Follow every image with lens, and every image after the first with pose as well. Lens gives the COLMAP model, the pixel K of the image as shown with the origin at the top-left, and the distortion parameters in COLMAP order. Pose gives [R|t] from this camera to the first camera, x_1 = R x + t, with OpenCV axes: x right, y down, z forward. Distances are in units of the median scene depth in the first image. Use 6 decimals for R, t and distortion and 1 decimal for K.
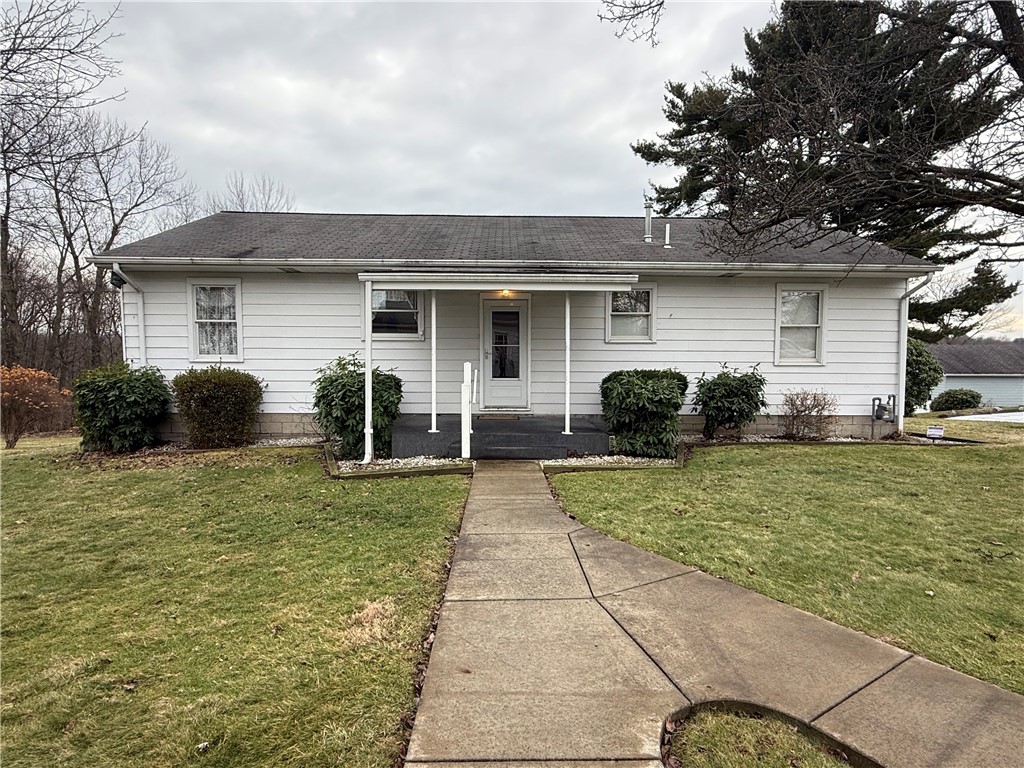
lens RADIAL K [[577.3, 0, 516.9], [0, 577.3, 387.5], [0, 0, 1]] dist [-0.004043, 0.006109]
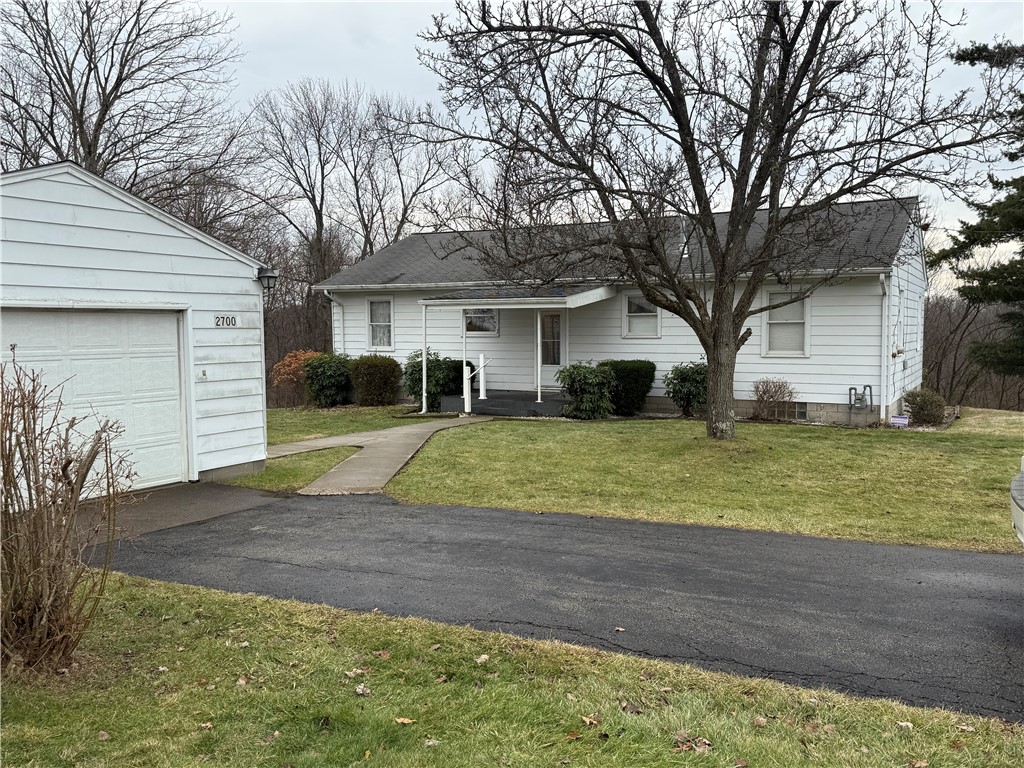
lens RADIAL K [[894.9, 0, 519.5], [0, 894.9, 391.1], [0, 0, 1]] dist [0.176123, 0.008467]
pose [[0.857245, 0.030820, -0.513985, 1.009382], [-0.024638, 0.999519, 0.018841, 0.007168], [0.514319, -0.003488, 0.857592, -0.834186]]
